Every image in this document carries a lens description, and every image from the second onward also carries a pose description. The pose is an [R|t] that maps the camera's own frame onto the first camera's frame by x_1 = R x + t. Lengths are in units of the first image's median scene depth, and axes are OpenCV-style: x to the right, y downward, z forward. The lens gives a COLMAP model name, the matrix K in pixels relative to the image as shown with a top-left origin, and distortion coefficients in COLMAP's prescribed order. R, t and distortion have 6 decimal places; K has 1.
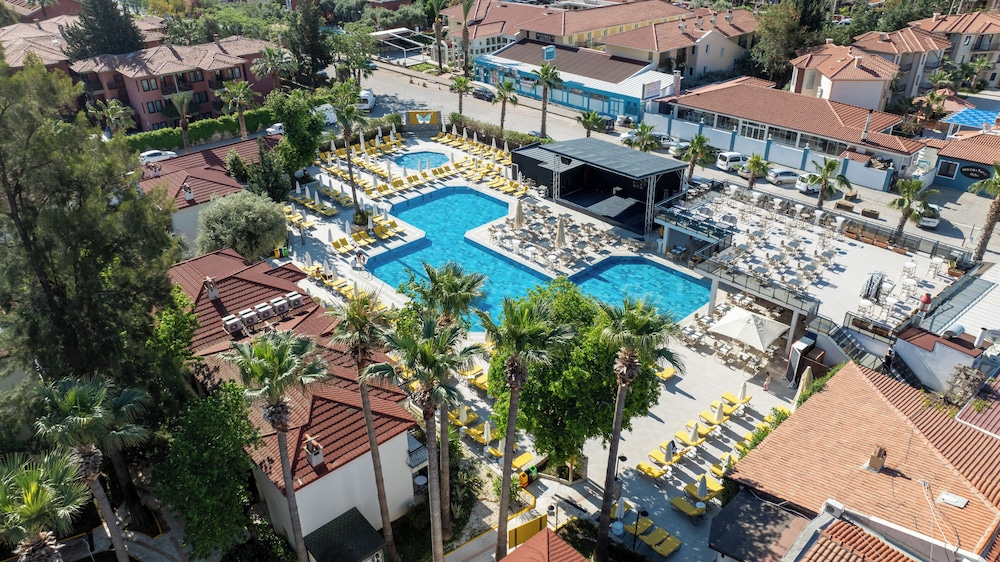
lens RADIAL K [[704.7, 0, 501.1], [0, 704.7, 280.4], [0, 0, 1]] dist [-0.030312, 0.009431]
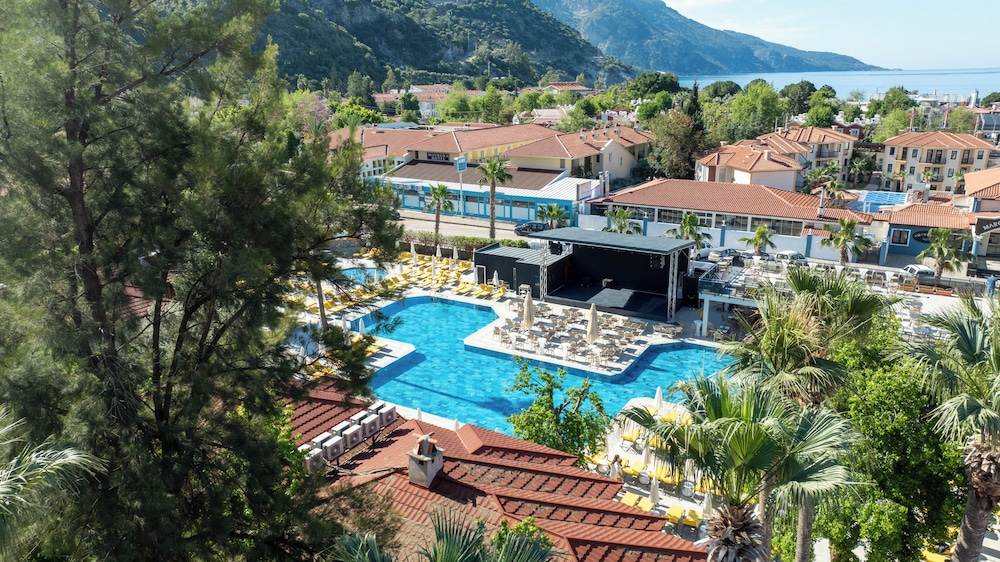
lens RADIAL K [[704.7, 0, 499.1], [0, 704.7, 281.3], [0, 0, 1]] dist [-0.030312, 0.009431]
pose [[0.958365, -0.074272, 0.275718, -0.193100], [0.133981, 0.969653, -0.204504, 0.031194], [-0.252162, 0.232930, 0.939232, 0.189636]]
